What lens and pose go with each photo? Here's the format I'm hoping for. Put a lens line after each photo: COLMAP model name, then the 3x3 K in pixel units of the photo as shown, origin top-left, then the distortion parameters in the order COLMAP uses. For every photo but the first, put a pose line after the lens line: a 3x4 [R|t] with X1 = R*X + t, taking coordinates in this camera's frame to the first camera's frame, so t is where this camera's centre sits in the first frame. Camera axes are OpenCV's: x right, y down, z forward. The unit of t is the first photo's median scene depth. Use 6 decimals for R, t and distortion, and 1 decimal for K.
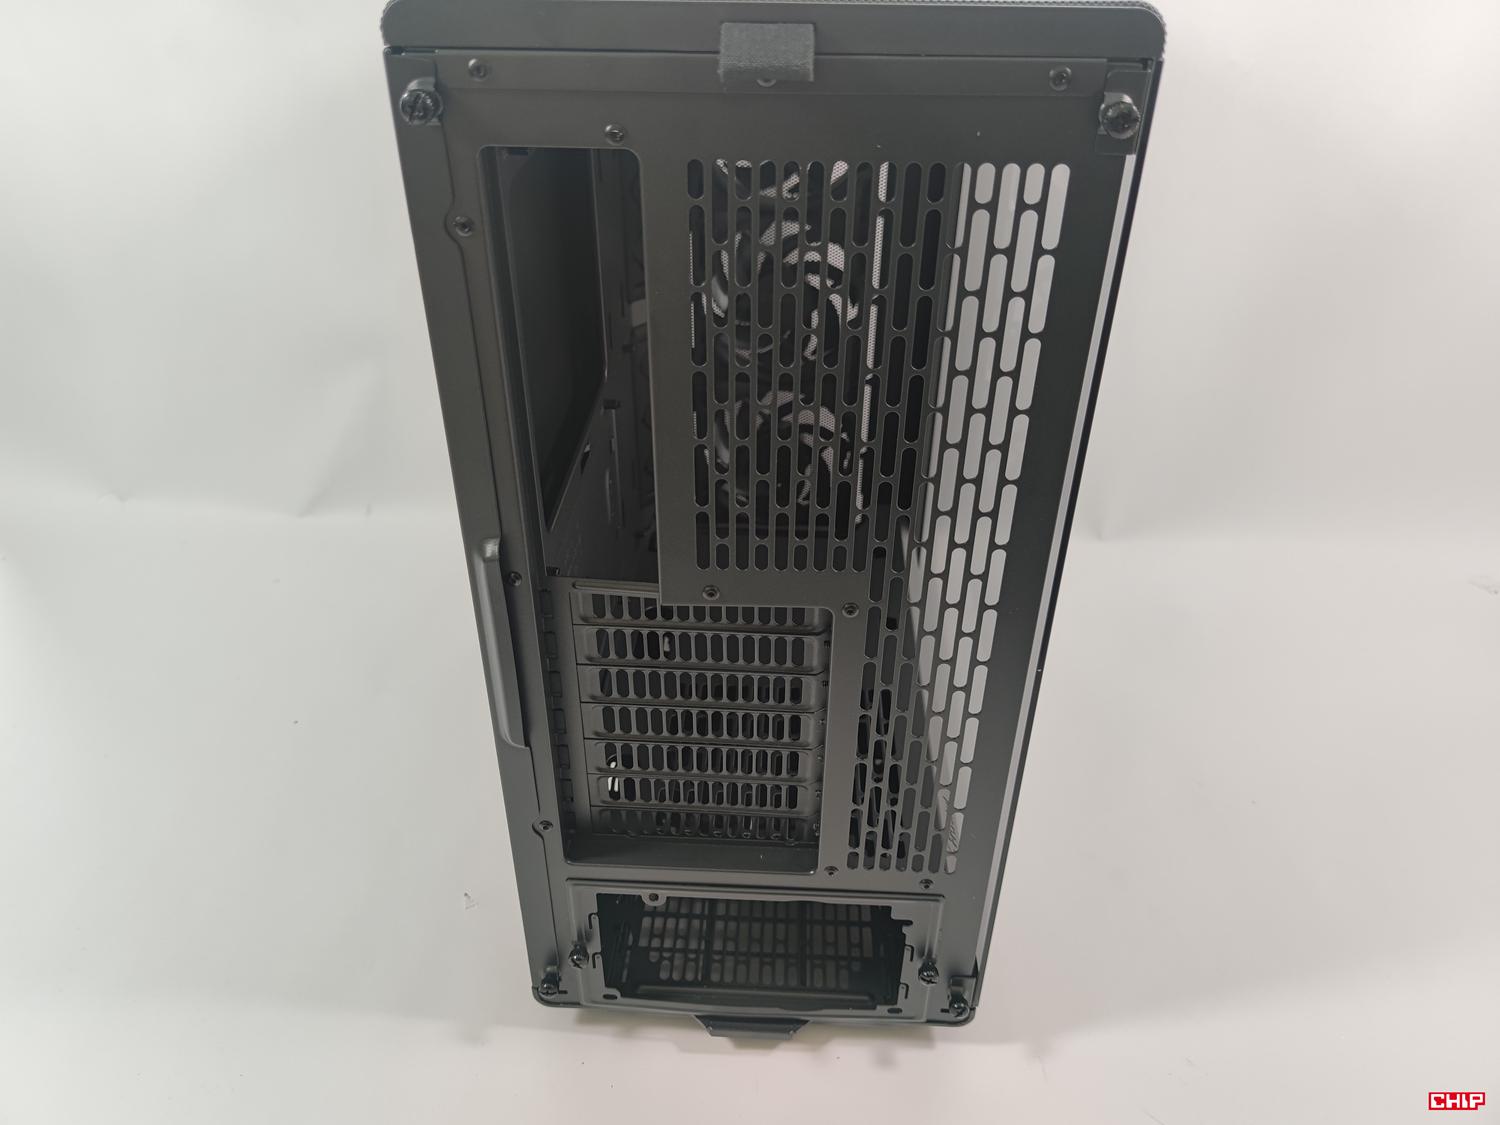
lens RADIAL K [[1097.9, 0, 756.3], [0, 1097.9, 541.6], [0, 0, 1]] dist [-0.003481, -0.057313]
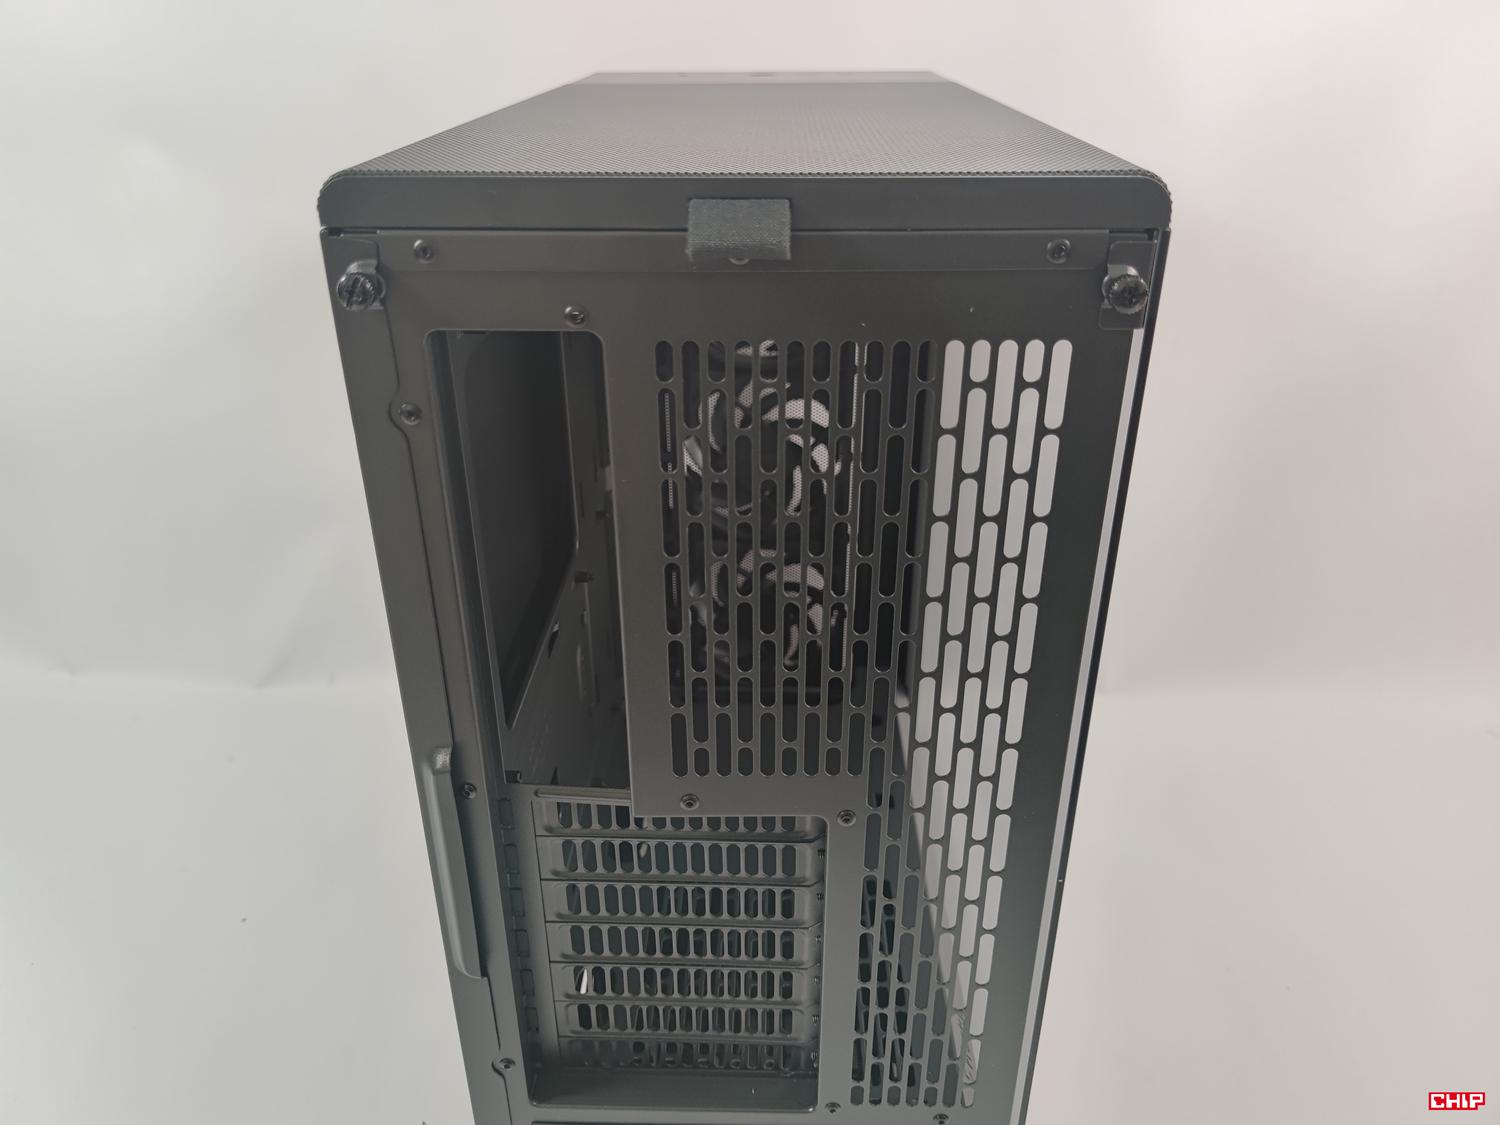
lens RADIAL K [[1097.9, 0, 760.2], [0, 1097.9, 526.8], [0, 0, 1]] dist [-0.003481, -0.057313]
pose [[0.999622, -0.020024, 0.018843, 0.003058], [0.022354, 0.990874, -0.132925, -0.046925], [-0.016009, 0.133296, 0.990947, 0.073556]]
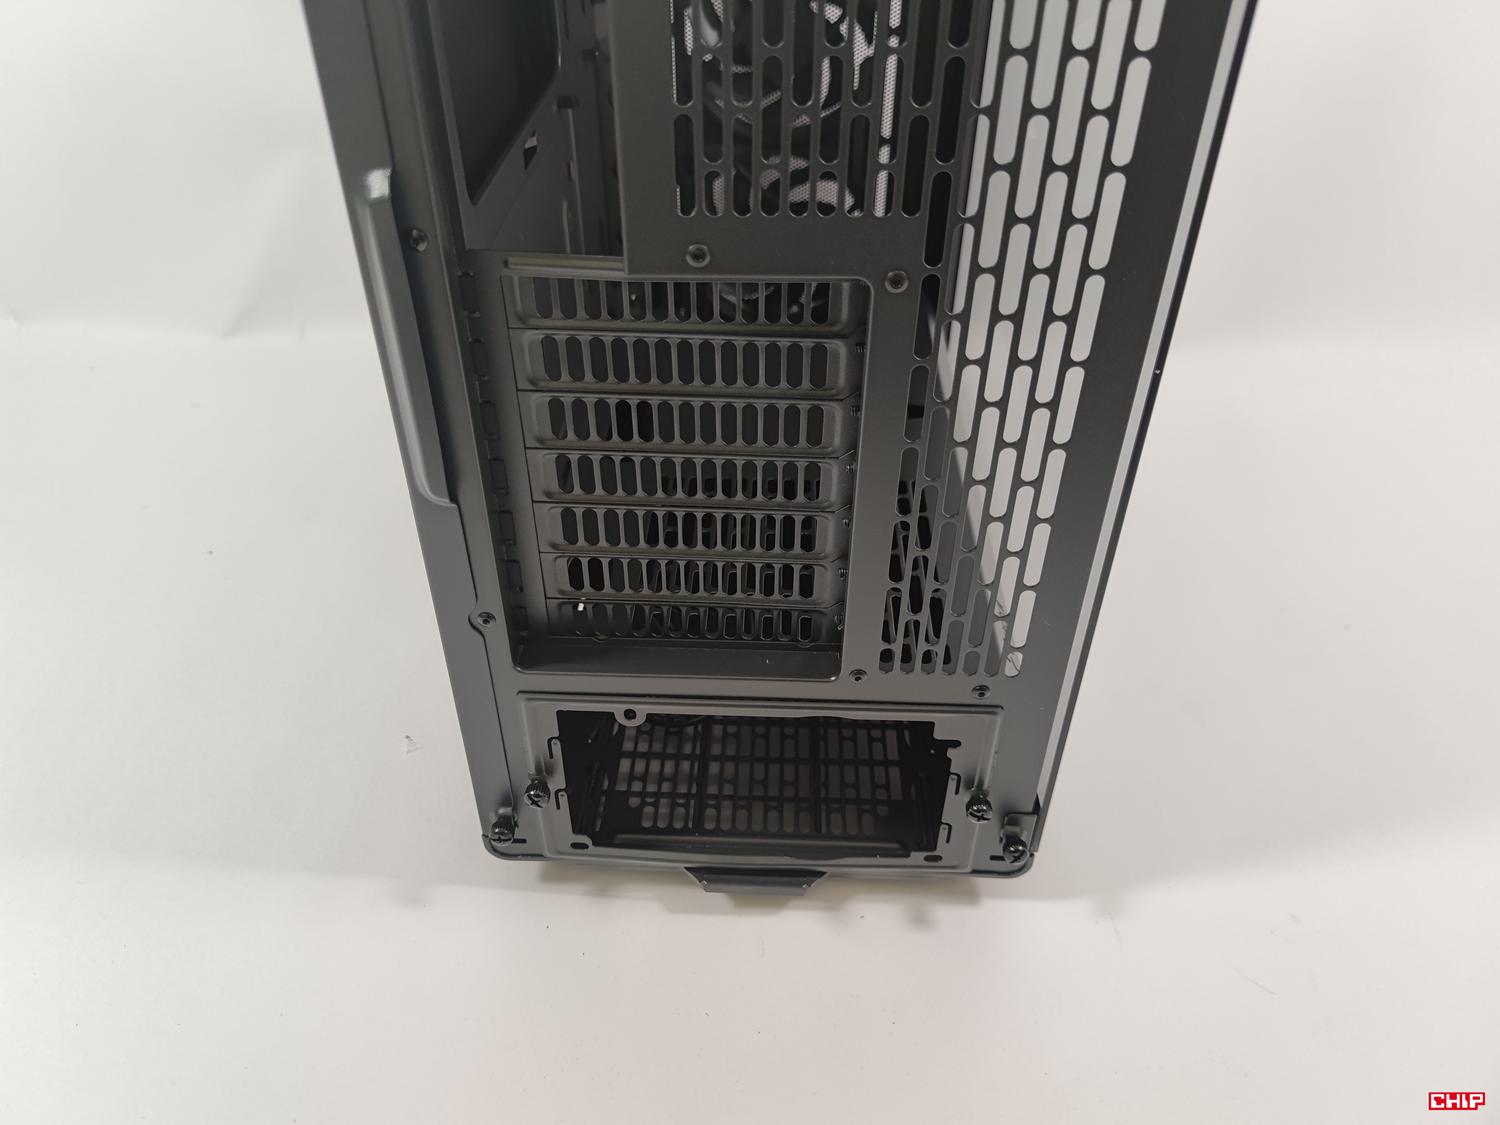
lens RADIAL K [[1097.9, 0, 753.3], [0, 1097.9, 559.5], [0, 0, 1]] dist [-0.003481, -0.057313]
pose [[0.999955, -0.007763, 0.005501, -0.009375], [0.007227, 0.995783, 0.091458, 0.149622], [-0.006188, -0.091414, 0.995794, 0.241259]]
